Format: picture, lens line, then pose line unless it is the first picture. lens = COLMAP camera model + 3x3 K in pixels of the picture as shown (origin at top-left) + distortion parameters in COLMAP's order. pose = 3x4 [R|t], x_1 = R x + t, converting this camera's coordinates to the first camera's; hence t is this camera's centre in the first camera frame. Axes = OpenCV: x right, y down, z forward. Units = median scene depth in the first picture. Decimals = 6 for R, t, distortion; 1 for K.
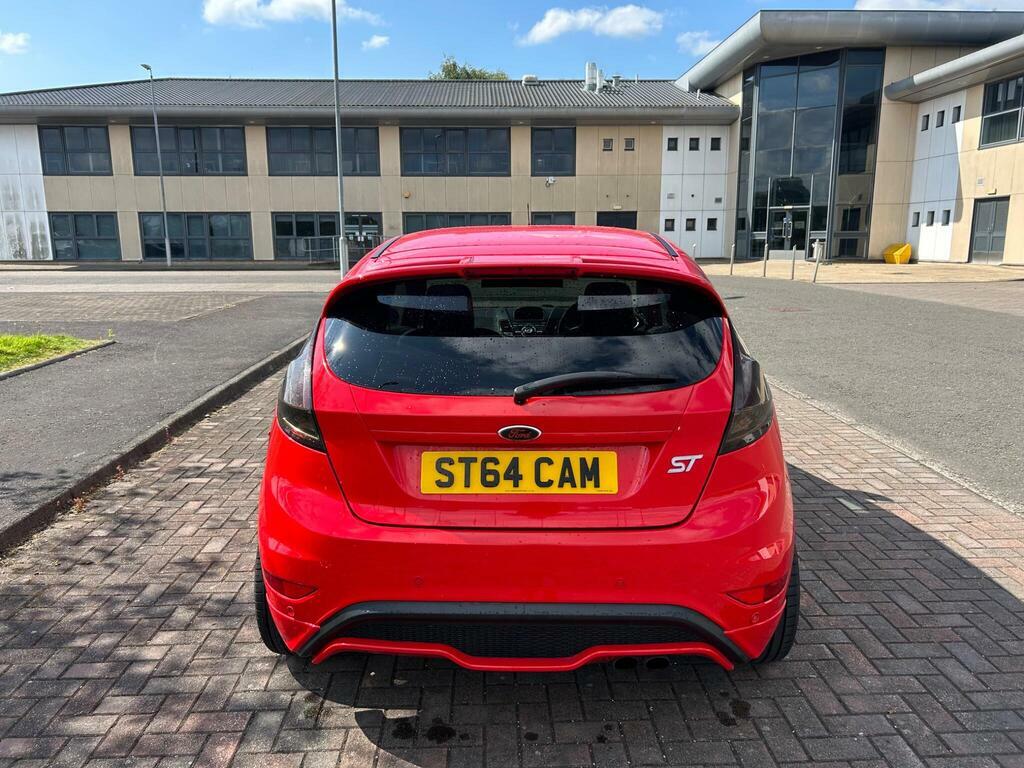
lens RADIAL K [[771.3, 0, 511.7], [0, 771.3, 396.3], [0, 0, 1]] dist [0.051066, -0.053260]
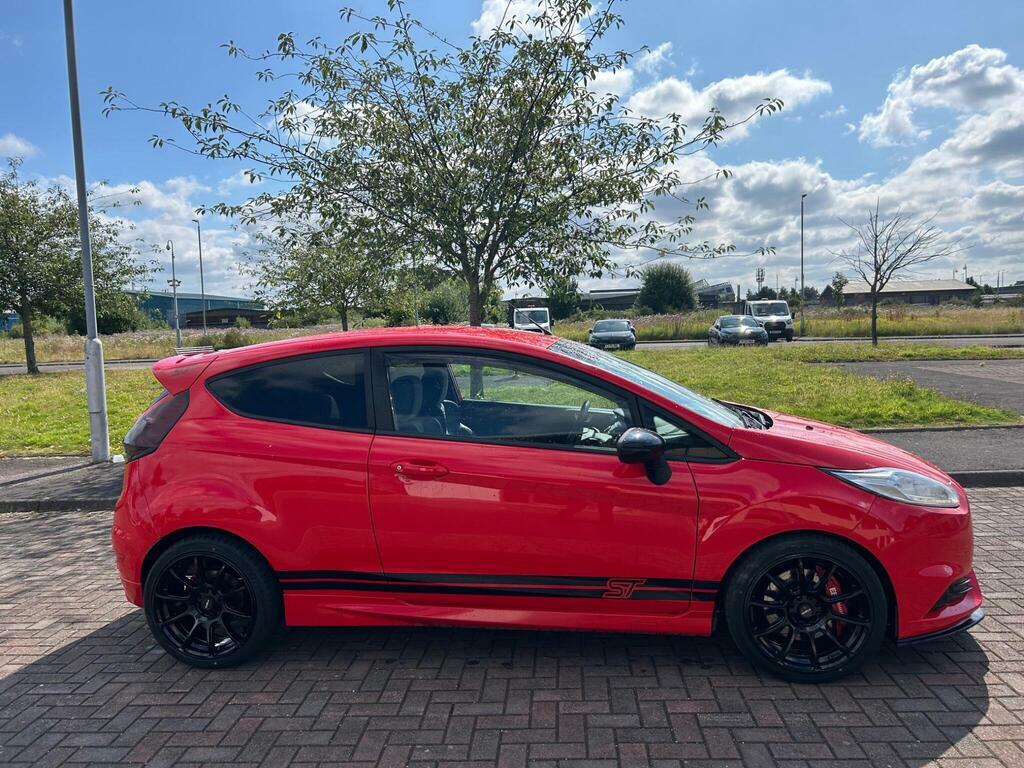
lens RADIAL K [[771.3, 0, 510.9], [0, 771.3, 390.1], [0, 0, 1]] dist [0.051066, -0.053260]
pose [[-0.099110, 0.090926, -0.990914, 0.964060], [-0.169587, 0.979705, 0.106859, -0.215805], [0.980519, 0.178637, -0.081679, 0.978404]]
